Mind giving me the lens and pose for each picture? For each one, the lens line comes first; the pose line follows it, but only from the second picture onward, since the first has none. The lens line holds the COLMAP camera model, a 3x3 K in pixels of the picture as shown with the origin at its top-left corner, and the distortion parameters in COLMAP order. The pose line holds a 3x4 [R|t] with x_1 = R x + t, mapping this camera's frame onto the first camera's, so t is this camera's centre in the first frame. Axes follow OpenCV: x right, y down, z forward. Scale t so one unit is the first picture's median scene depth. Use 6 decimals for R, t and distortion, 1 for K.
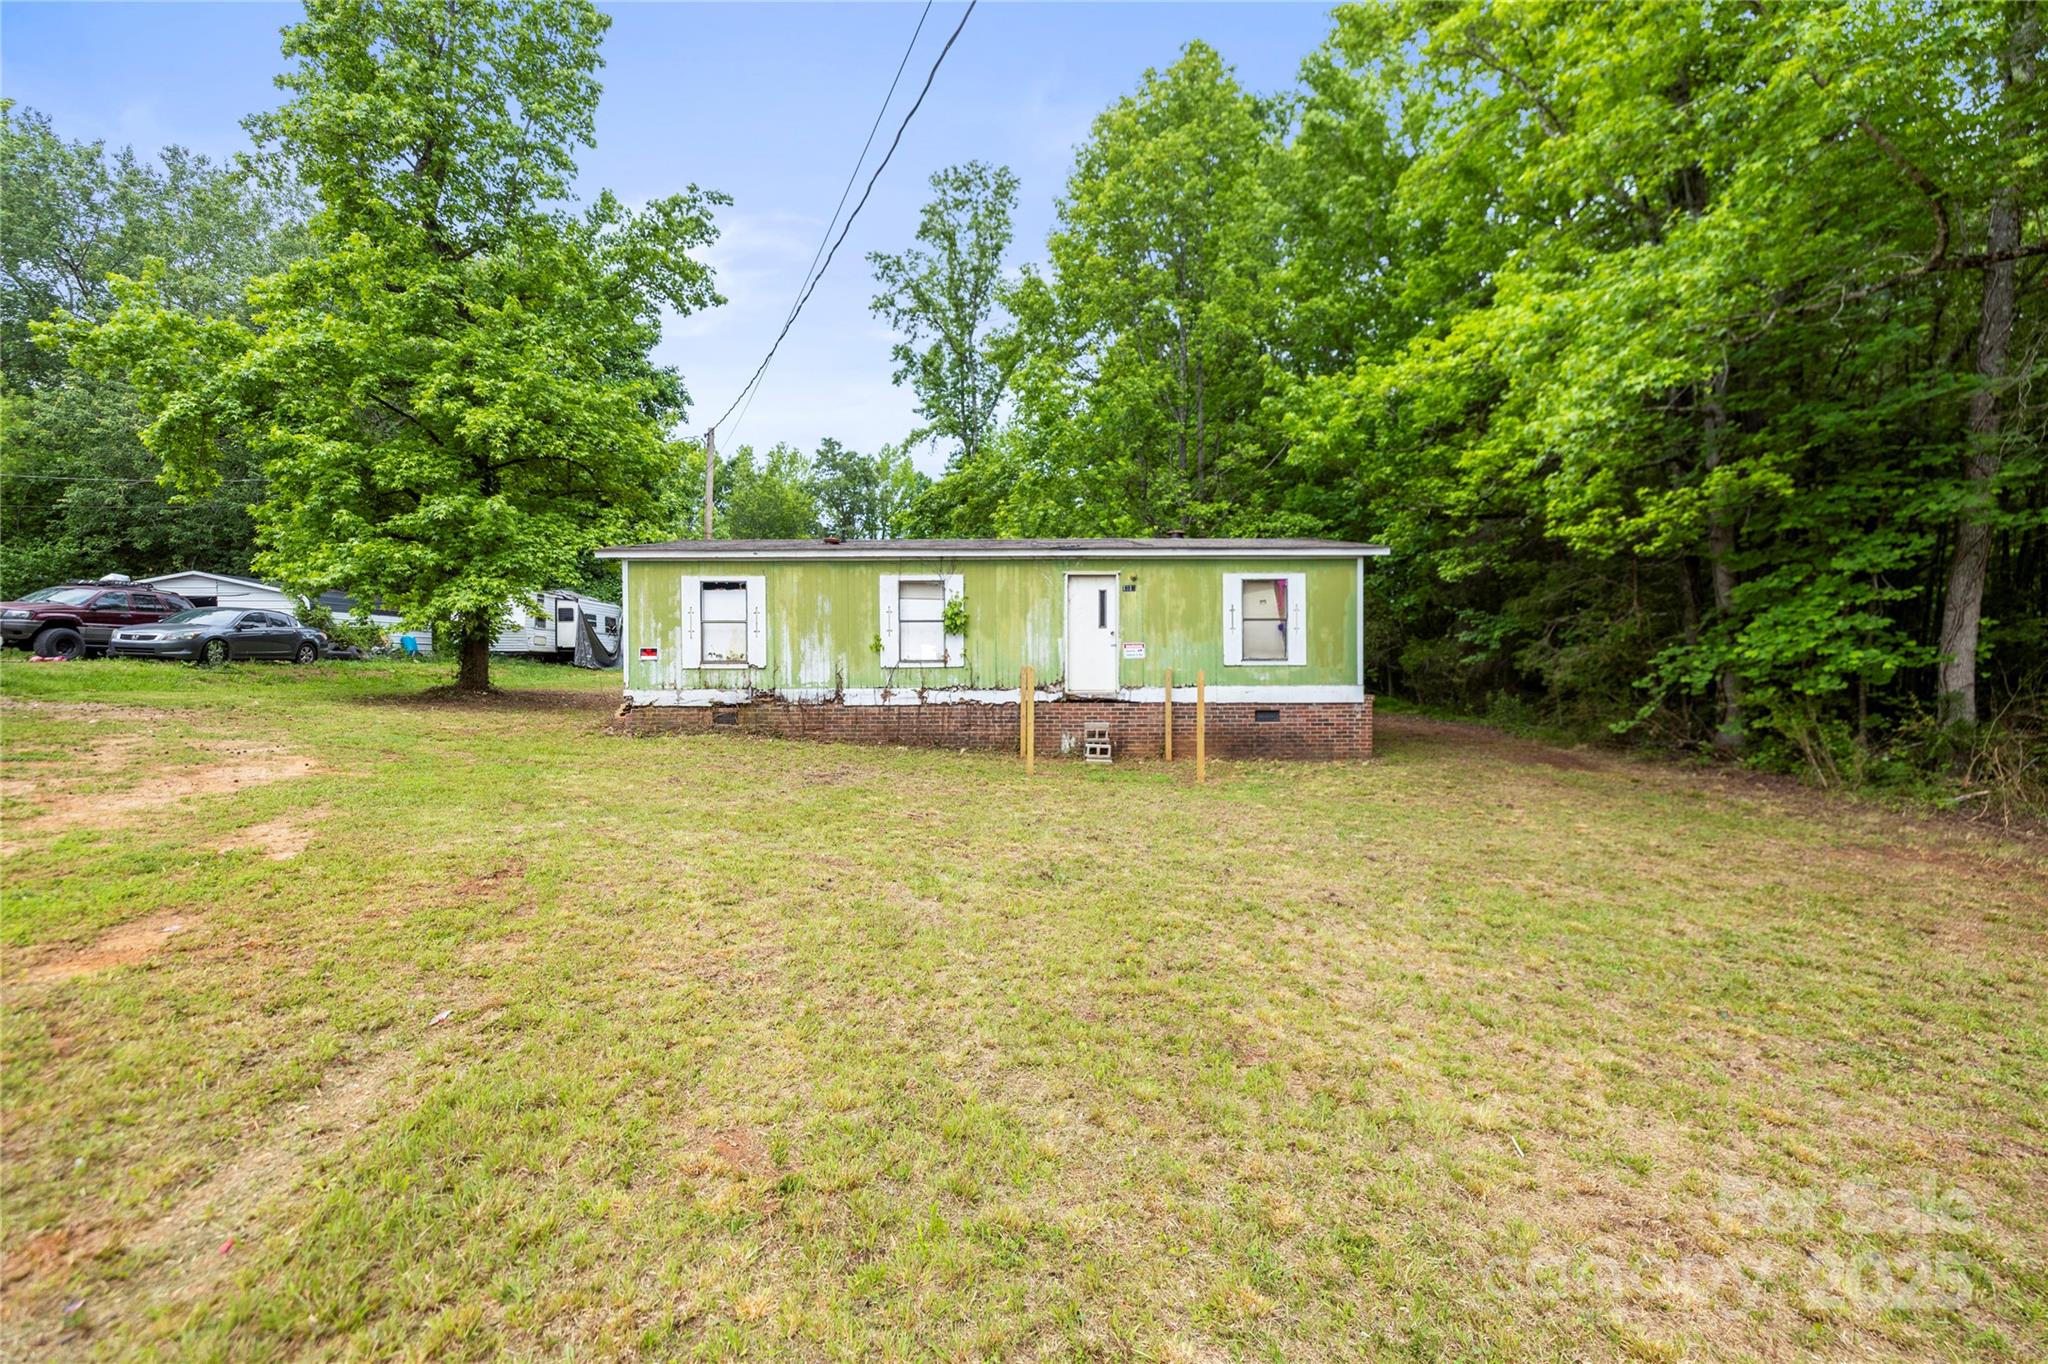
lens RADIAL K [[874.2, 0, 1035.5], [0, 874.2, 675.4], [0, 0, 1]] dist [0.000545, -0.000004]
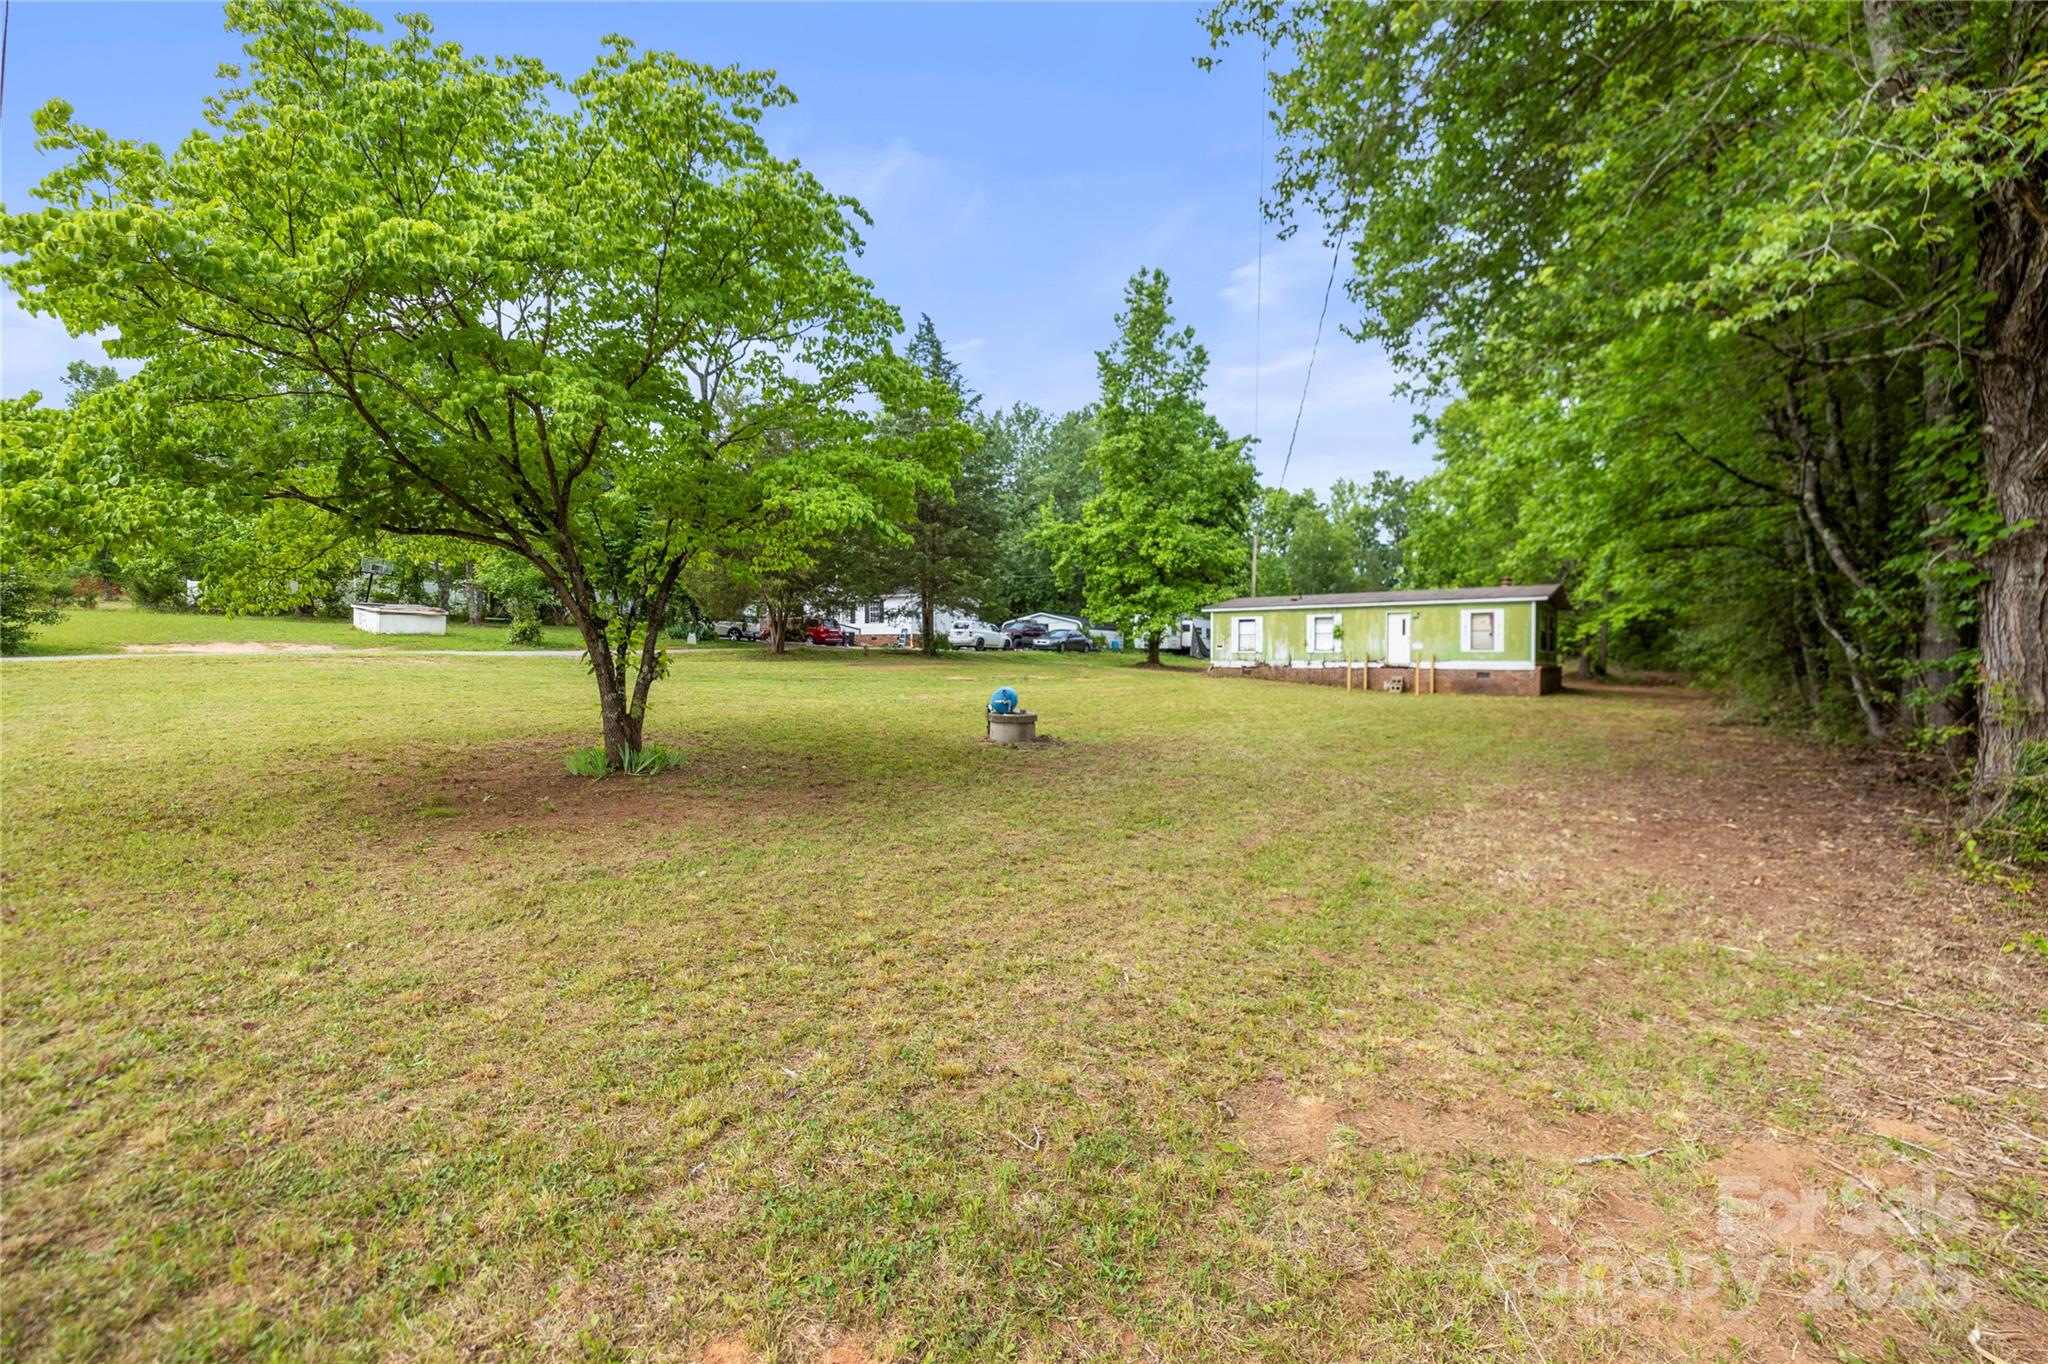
lens RADIAL K [[874.2, 0, 1035.5], [0, 874.2, 675.4], [0, 0, 1]] dist [0.000545, -0.000004]
pose [[0.794579, 0.017060, -0.606921, 0.644892], [-0.017788, 0.999830, 0.004816, 0.051413], [0.606900, 0.006969, 0.794748, -1.284551]]
